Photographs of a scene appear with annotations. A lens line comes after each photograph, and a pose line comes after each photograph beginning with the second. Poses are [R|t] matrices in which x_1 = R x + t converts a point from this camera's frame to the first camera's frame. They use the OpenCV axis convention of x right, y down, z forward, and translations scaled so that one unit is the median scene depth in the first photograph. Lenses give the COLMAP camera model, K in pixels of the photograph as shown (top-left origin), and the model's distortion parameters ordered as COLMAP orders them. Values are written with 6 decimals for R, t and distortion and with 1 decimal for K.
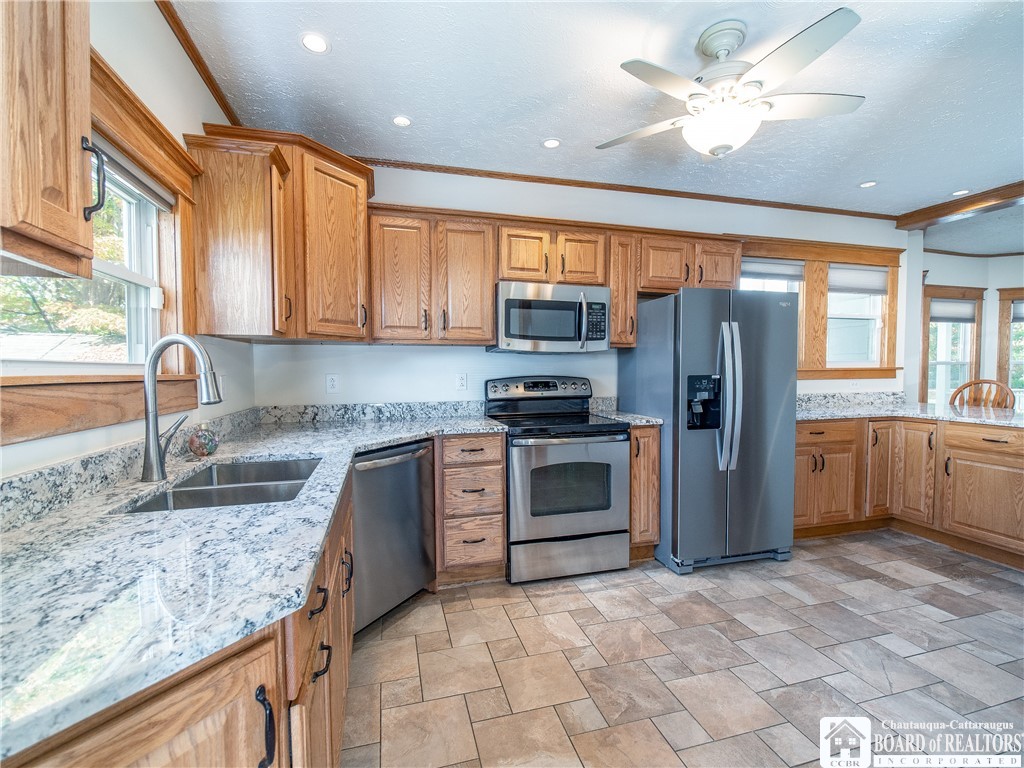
lens RADIAL K [[464.2, 0, 512.0], [0, 464.2, 384.0], [0, 0, 1]] dist [-0.010985, -0.000159]
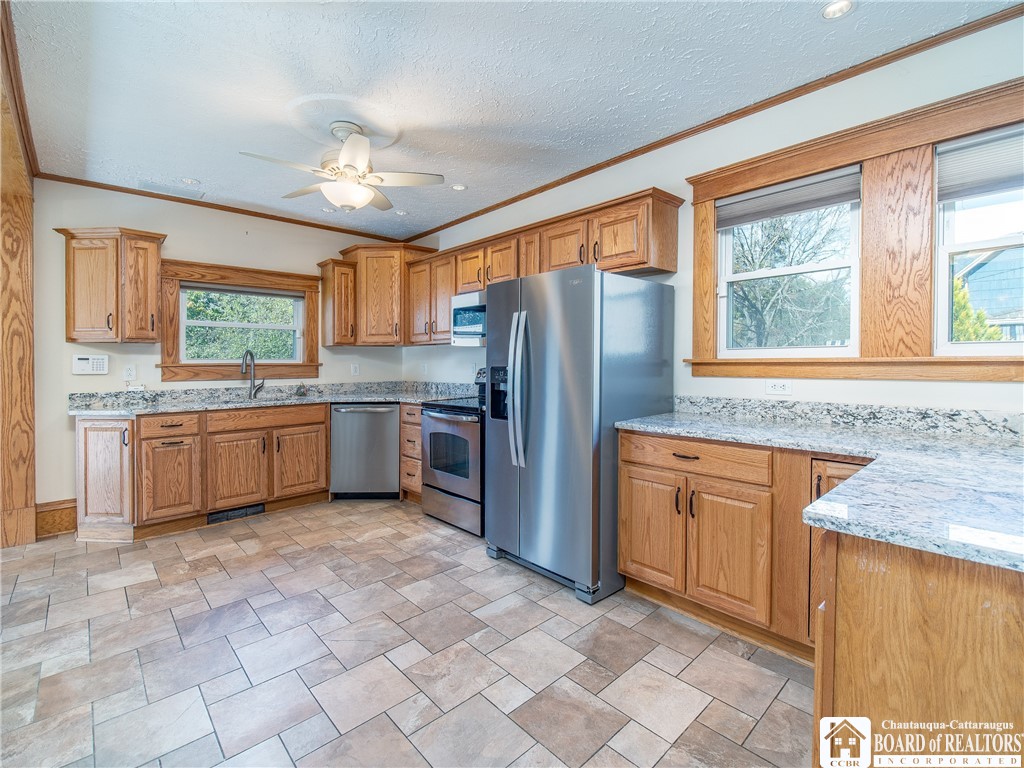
lens RADIAL K [[468.3, 0, 516.6], [0, 468.3, 362.7], [0, 0, 1]] dist [-0.011833, -0.000097]
pose [[0.467321, 0.005674, -0.884070, 1.426386], [-0.023346, 0.999710, -0.005925, -0.023994], [0.883779, 0.023408, 0.467318, 0.586865]]
